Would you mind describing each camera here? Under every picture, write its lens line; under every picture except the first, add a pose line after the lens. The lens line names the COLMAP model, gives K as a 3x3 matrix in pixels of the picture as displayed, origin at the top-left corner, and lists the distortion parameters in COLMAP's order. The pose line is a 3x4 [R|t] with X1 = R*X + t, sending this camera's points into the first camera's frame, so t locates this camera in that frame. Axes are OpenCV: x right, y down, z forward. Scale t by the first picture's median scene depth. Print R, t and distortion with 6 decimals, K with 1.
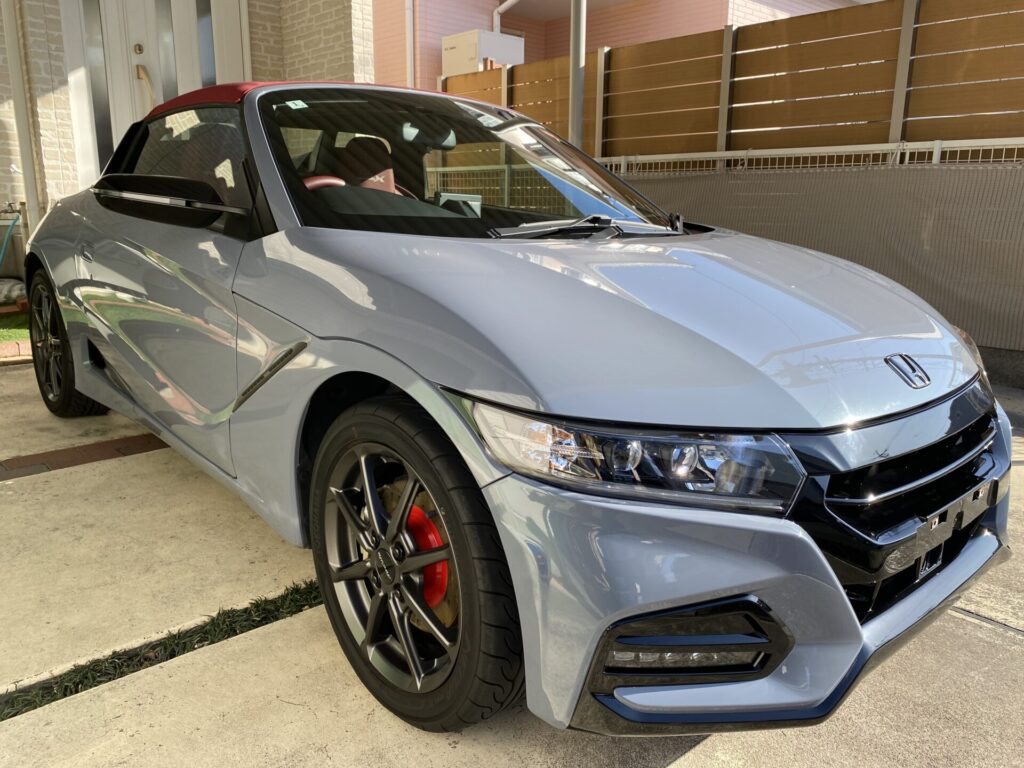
lens RADIAL K [[772.0, 0, 514.0], [0, 772.0, 379.3], [0, 0, 1]] dist [0.000097, 0.003129]
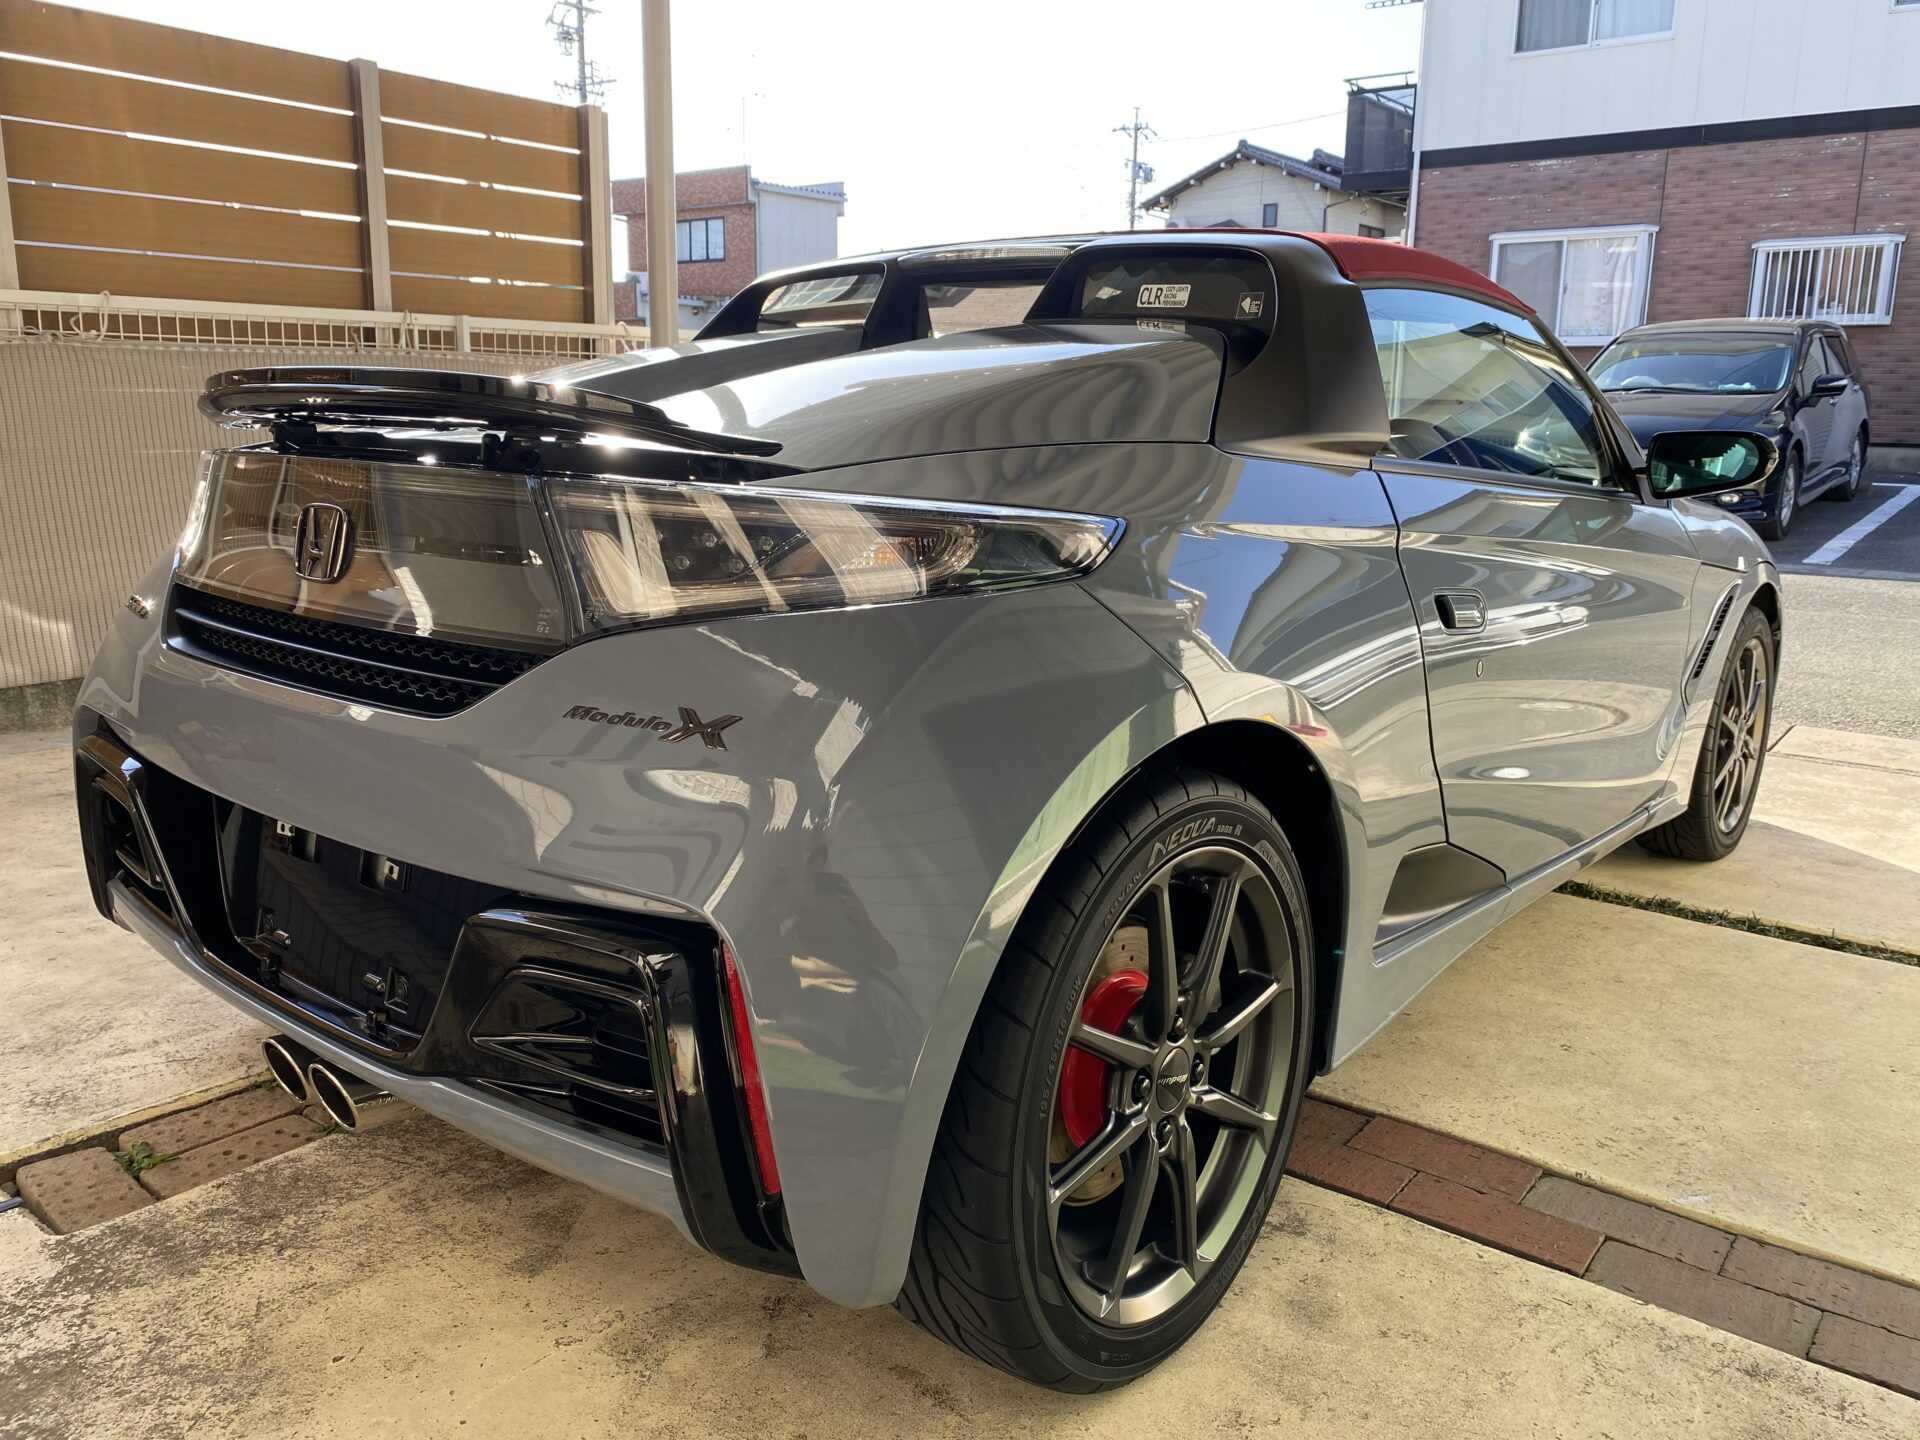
lens RADIAL K [[1465.2, 0, 963.3], [0, 1465.2, 694.0], [0, 0, 1]] dist [0.011279, 0.001998]
pose [[-0.143006, -0.204971, 0.968264, -0.679265], [0.208149, 0.950211, 0.231892, -0.189756], [-0.967586, 0.234705, -0.093221, 0.719230]]
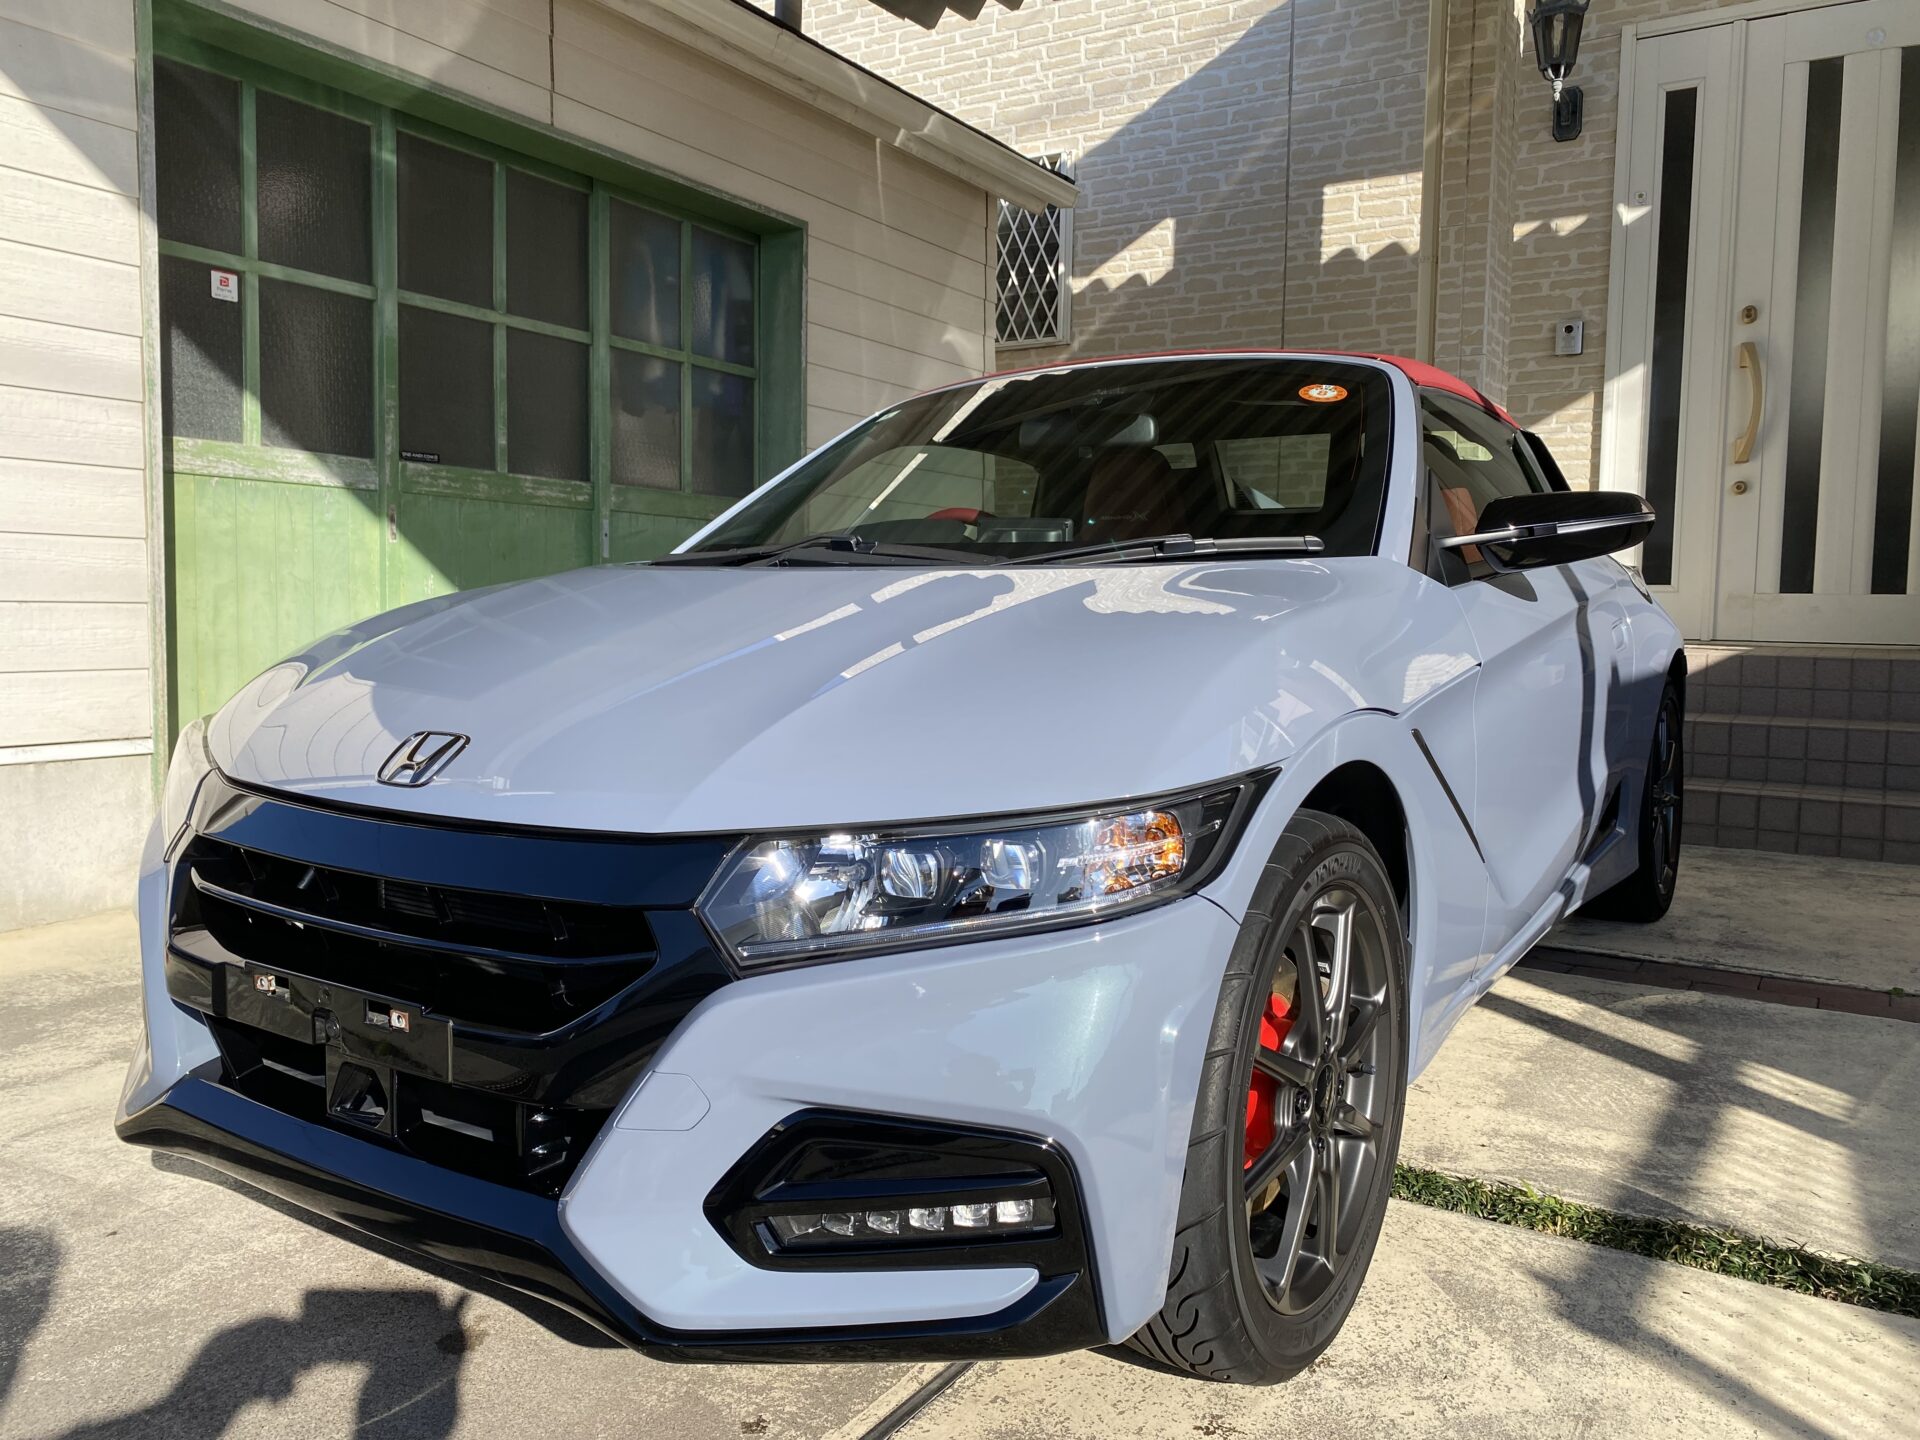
lens RADIAL K [[1478.0, 0, 953.1], [0, 1478.0, 712.4], [0, 0, 1]] dist [0.060579, -0.091506]
pose [[0.245707, 0.068627, -0.966912, 0.530395], [-0.227100, 0.973805, 0.011407, -0.046724], [0.942366, 0.216783, 0.254856, 0.332454]]
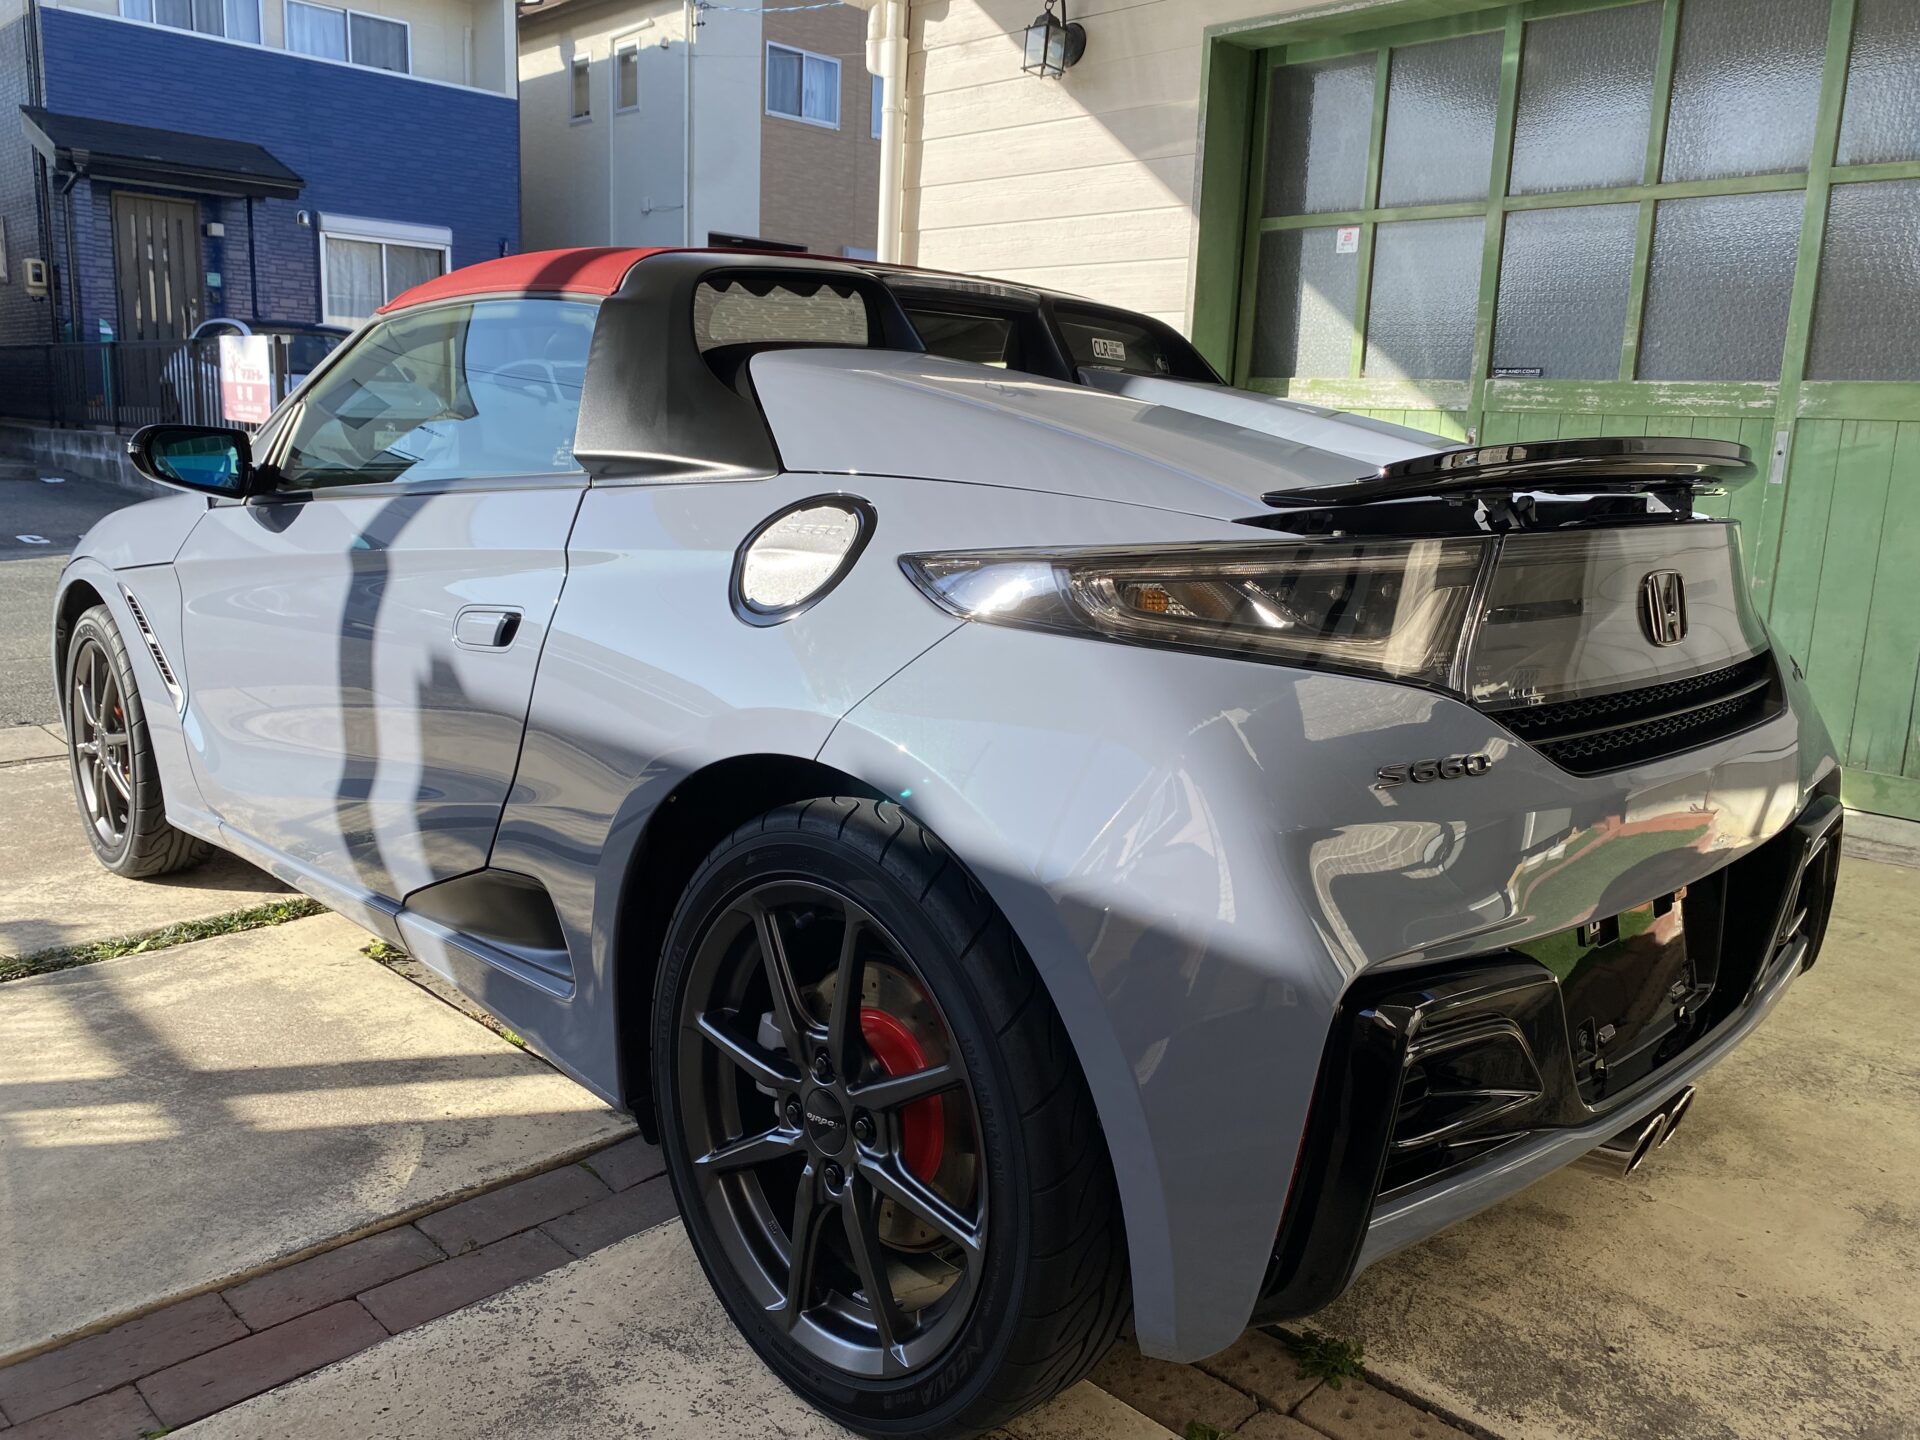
lens RADIAL K [[1463.9, 0, 946.0], [0, 1463.9, 718.5], [0, 0, 1]] dist [0.011082, 0.004083]
pose [[-0.999173, -0.034158, -0.022080, -0.152960], [-0.040233, 0.909626, 0.413476, -0.290180], [0.005961, 0.414023, -0.910247, 1.144096]]
